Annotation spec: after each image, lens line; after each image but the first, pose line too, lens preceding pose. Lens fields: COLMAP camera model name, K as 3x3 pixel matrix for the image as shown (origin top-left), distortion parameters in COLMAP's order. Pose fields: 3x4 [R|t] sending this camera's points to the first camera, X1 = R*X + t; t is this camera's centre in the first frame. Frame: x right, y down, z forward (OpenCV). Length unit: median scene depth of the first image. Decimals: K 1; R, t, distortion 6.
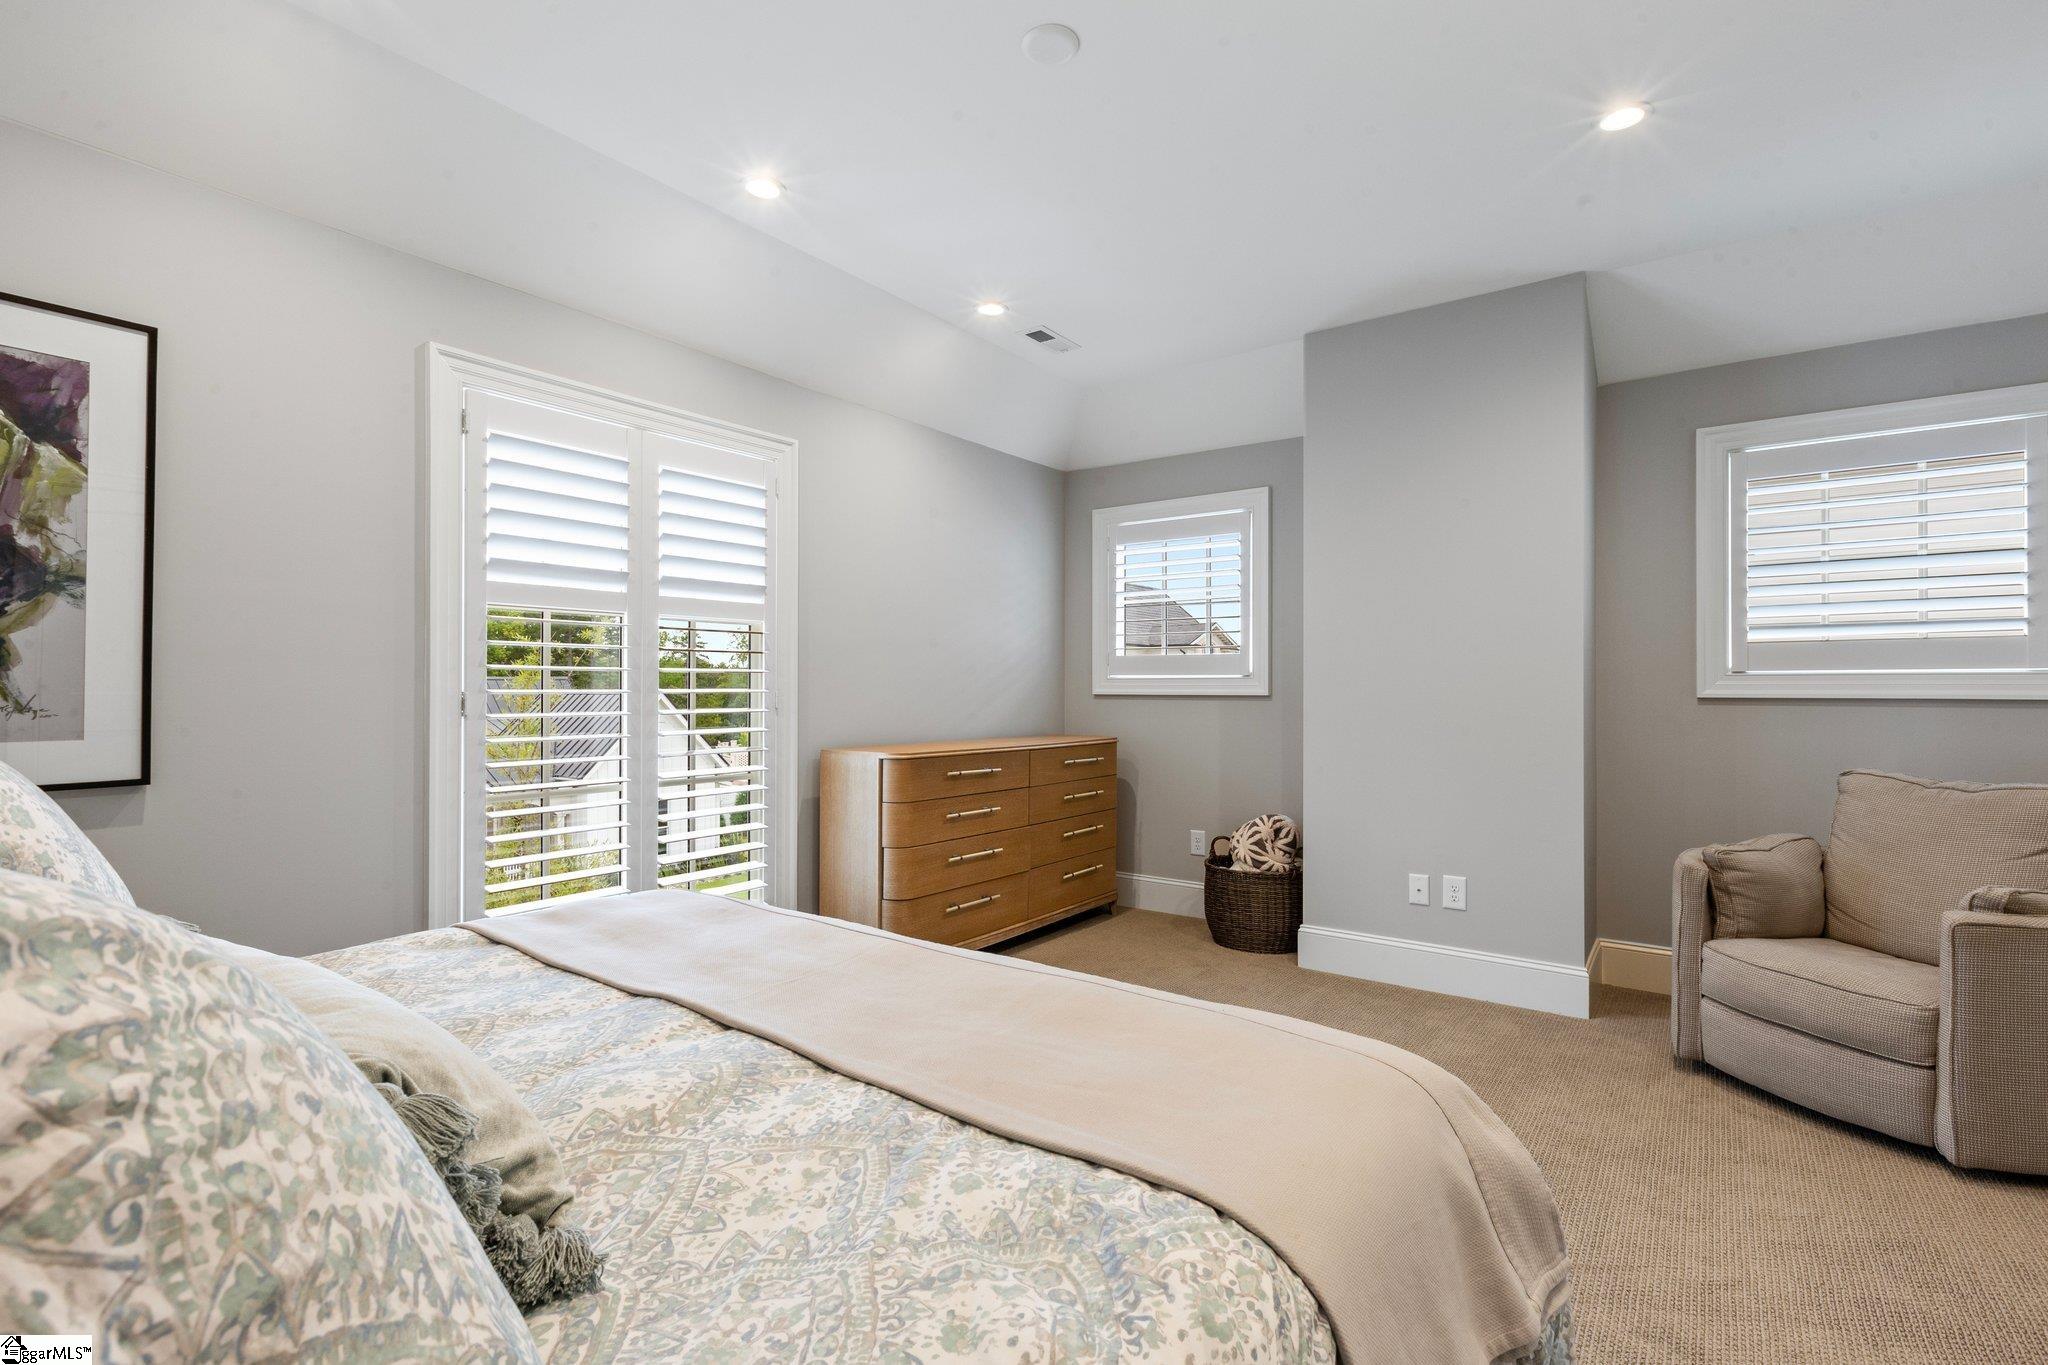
lens RADIAL K [[923.5, 0, 1034.8], [0, 923.5, 684.9], [0, 0, 1]] dist [0.005710, -0.001277]
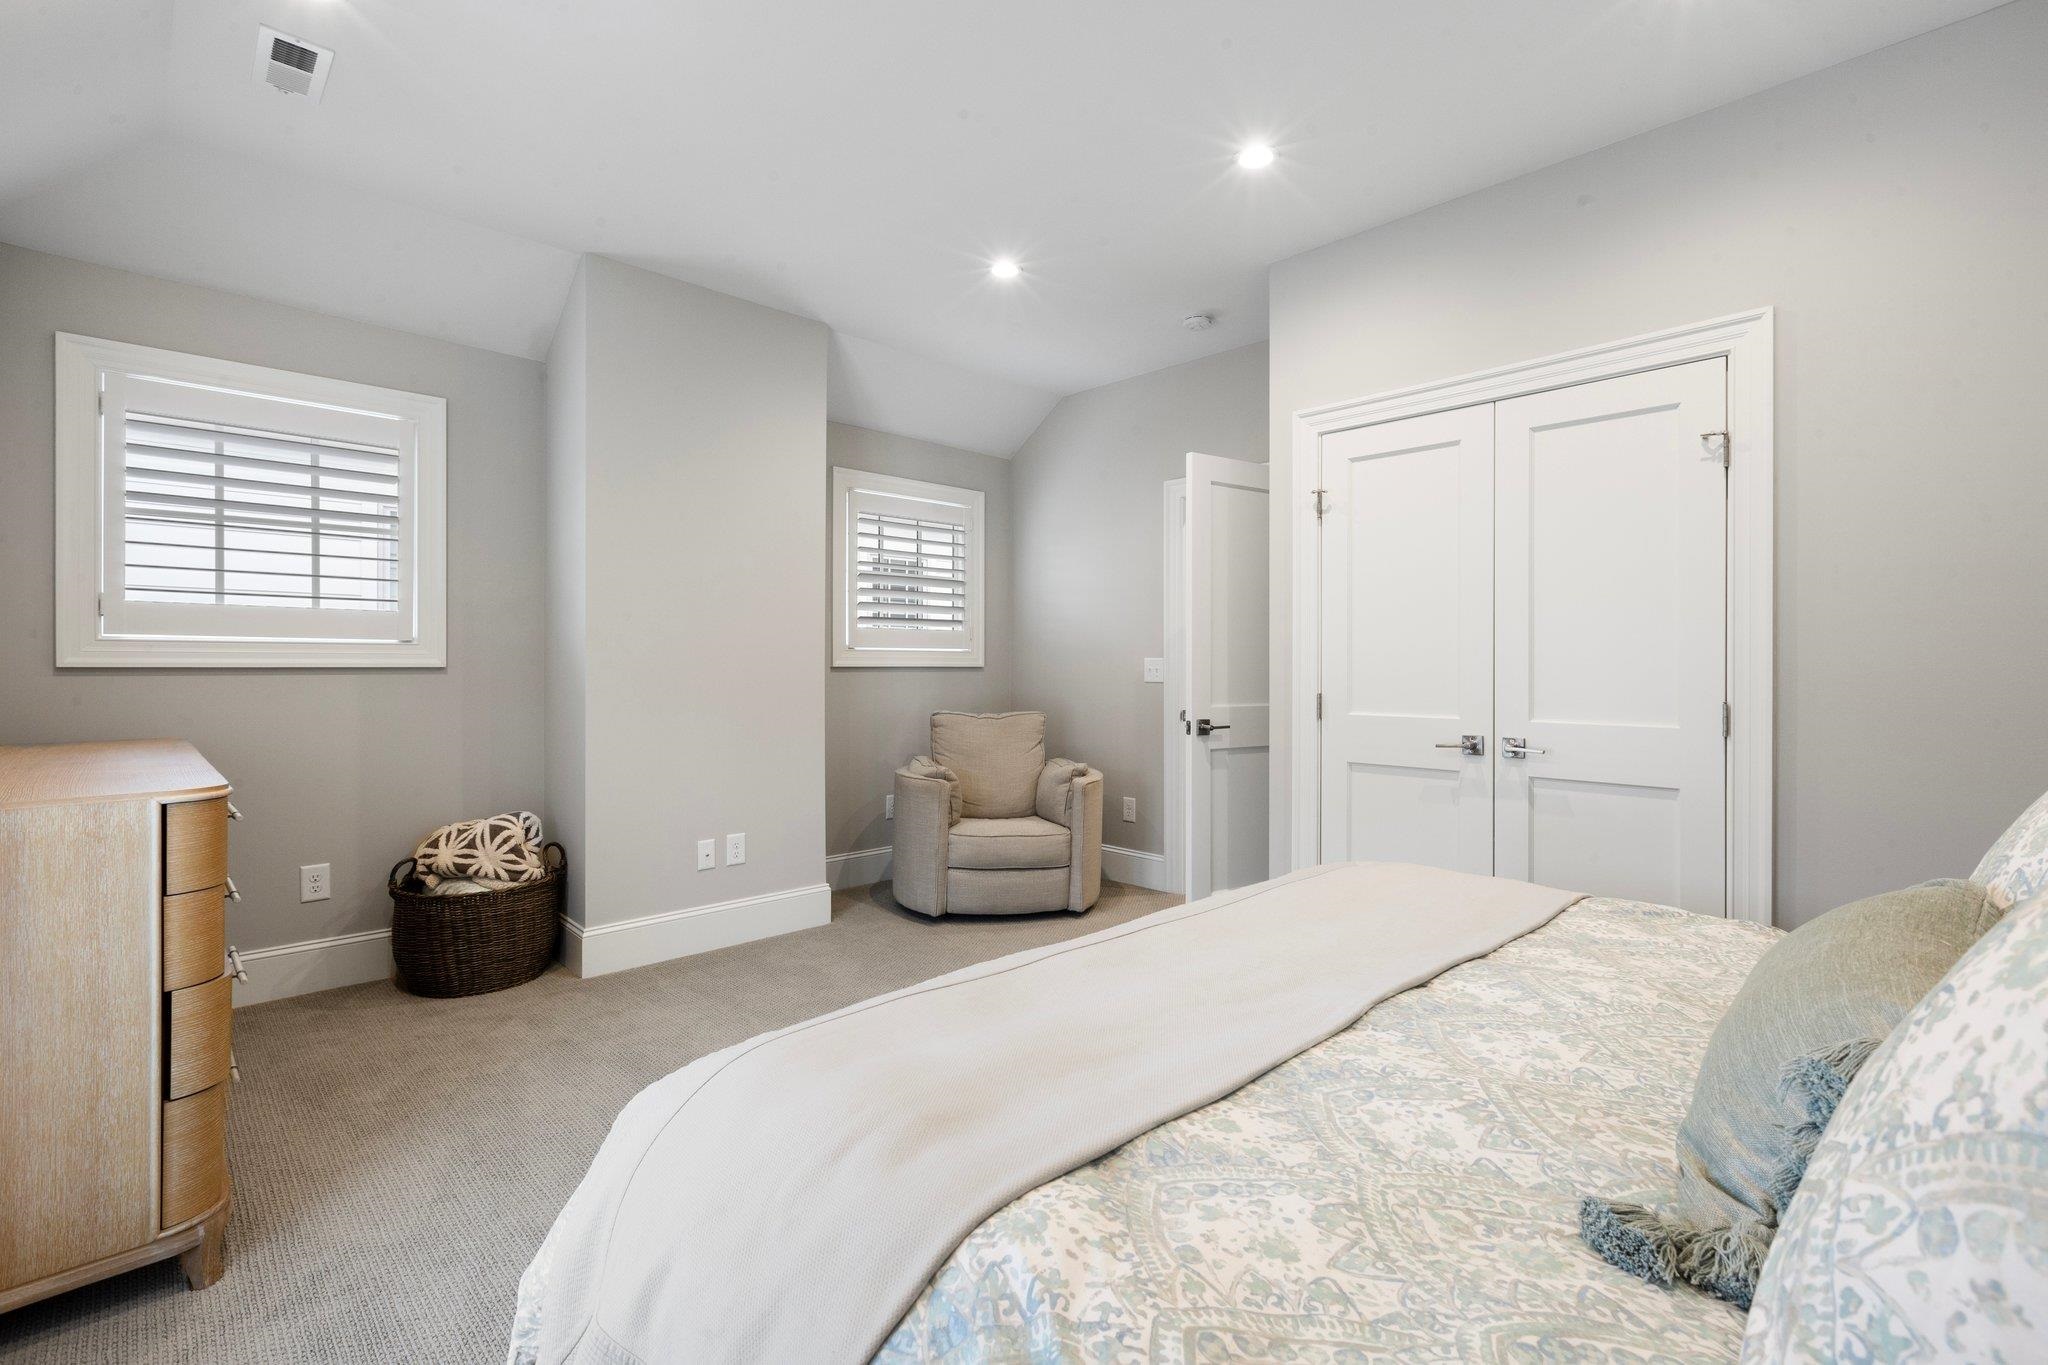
lens RADIAL K [[923.5, 0, 1026.6], [0, 923.5, 672.7], [0, 0, 1]] dist [0.005710, -0.001277]
pose [[0.173370, -0.009657, 0.984809, -0.565022], [-0.007959, 0.999906, 0.011206, 0.004212], [-0.984825, -0.009781, 0.173277, 0.498289]]
